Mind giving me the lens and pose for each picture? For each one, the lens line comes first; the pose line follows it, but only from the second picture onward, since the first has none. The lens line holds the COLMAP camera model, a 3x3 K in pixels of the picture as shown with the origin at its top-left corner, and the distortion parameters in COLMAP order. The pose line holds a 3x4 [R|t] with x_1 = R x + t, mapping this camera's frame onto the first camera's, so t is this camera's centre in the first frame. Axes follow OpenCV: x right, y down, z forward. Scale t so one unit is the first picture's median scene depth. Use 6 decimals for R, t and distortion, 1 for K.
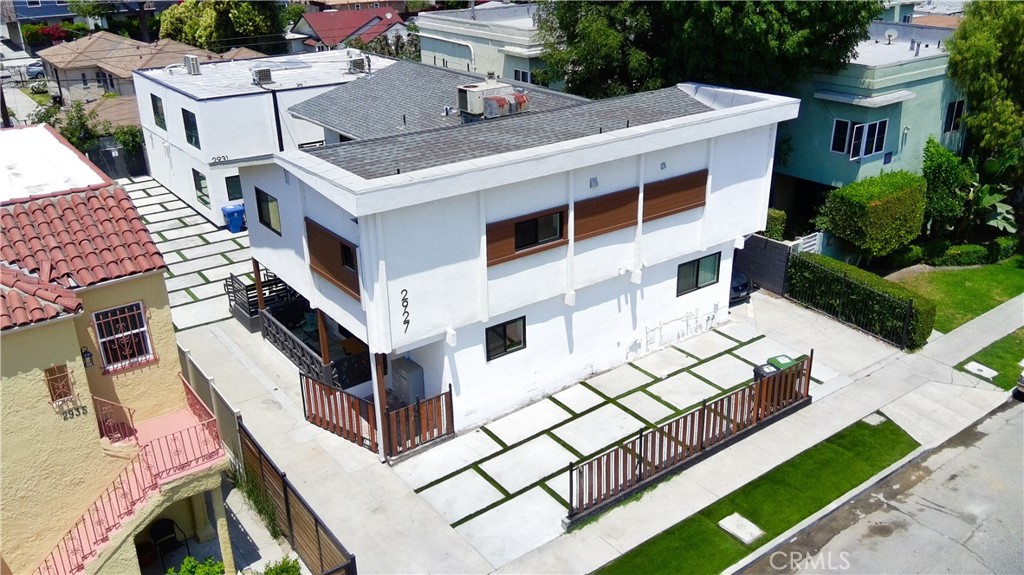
lens RADIAL K [[864.3, 0, 512.2], [0, 864.3, 284.7], [0, 0, 1]] dist [0.019220, -0.024999]
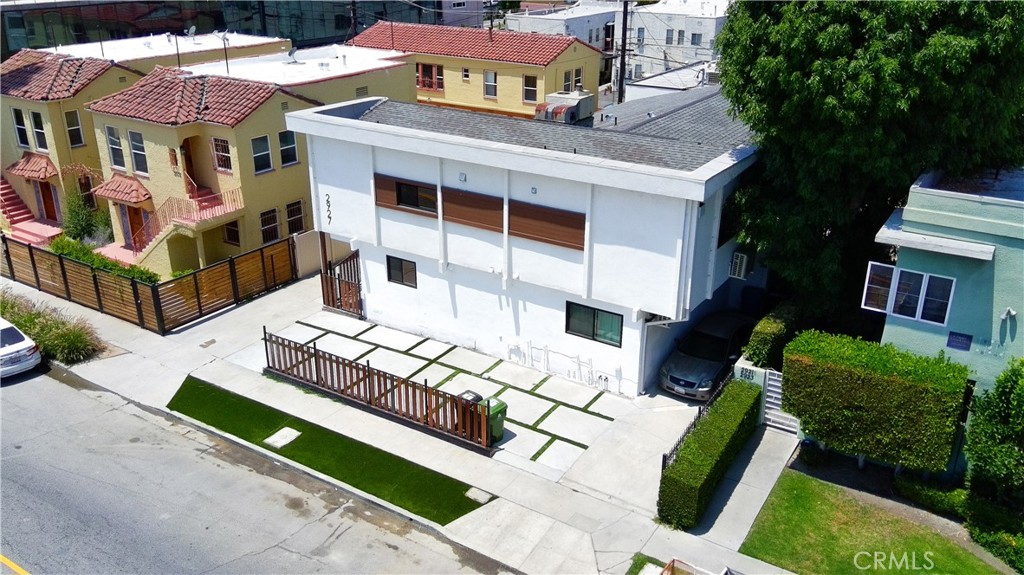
lens RADIAL K [[864.3, 0, 520.6], [0, 864.3, 288.3], [0, 0, 1]] dist [0.019220, -0.024999]
pose [[0.353252, 0.377328, -0.856059, 1.118349], [-0.376268, 0.895084, 0.239263, -0.278267], [0.856525, 0.237587, 0.458167, 0.541410]]
